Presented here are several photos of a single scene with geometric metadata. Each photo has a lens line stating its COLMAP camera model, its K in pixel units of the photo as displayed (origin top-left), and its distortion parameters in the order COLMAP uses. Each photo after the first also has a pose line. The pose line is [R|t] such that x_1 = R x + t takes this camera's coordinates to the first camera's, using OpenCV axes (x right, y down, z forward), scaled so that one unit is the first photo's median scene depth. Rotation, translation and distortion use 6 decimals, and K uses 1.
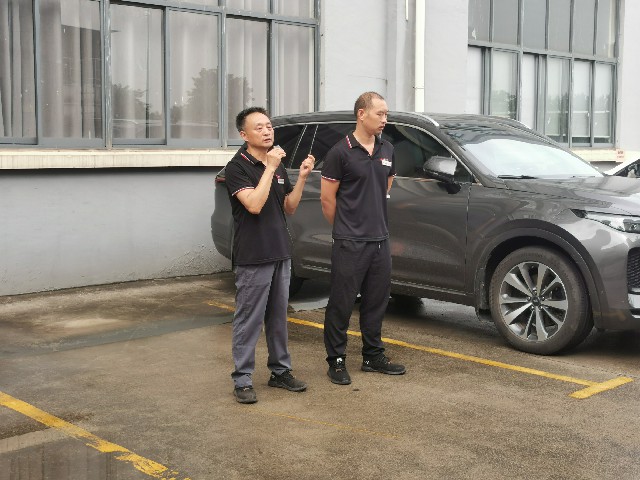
lens RADIAL K [[892.9, 0, 335.8], [0, 892.9, 227.5], [0, 0, 1]] dist [-0.001328, 0.000000]
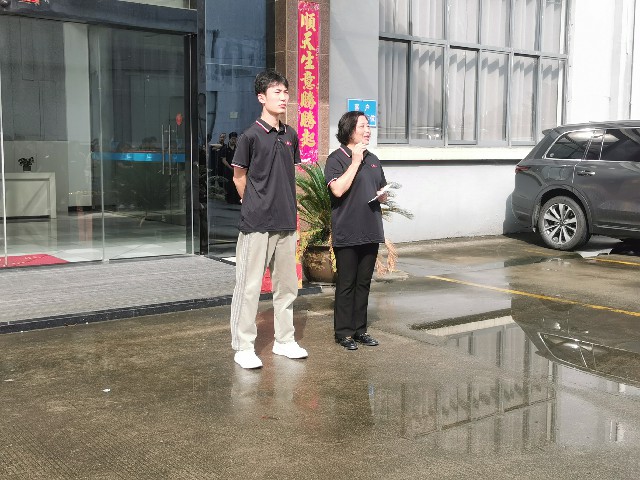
lens RADIAL K [[803.2, 0, 347.1], [0, 803.2, 241.9], [0, 0, 1]] dist [0.024916, 0.000000]
pose [[0.997851, 0.011064, -0.064580, -0.412515], [-0.009600, 0.999691, 0.022944, 0.049427], [0.064814, -0.022275, 0.997649, -0.417754]]
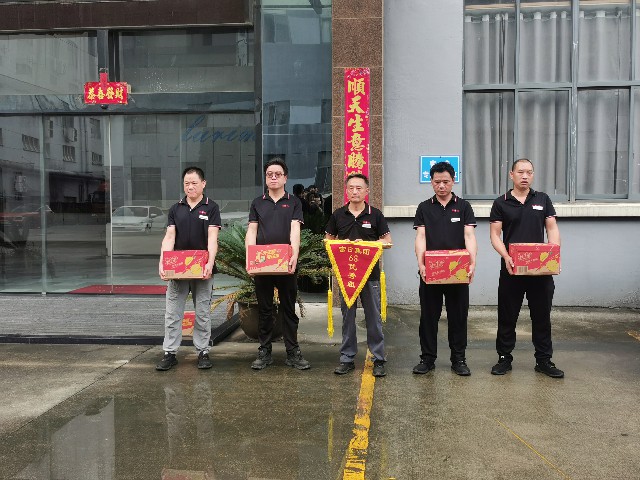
lens RADIAL K [[607.5, 0, 358.0], [0, 607.5, 249.1], [0, 0, 1]] dist [0.048144, 0.000000]
pose [[0.665543, 0.053451, -0.744443, 0.260760], [-0.064539, 0.997818, 0.013944, -0.016488], [0.743564, 0.038765, 0.667540, 0.230495]]
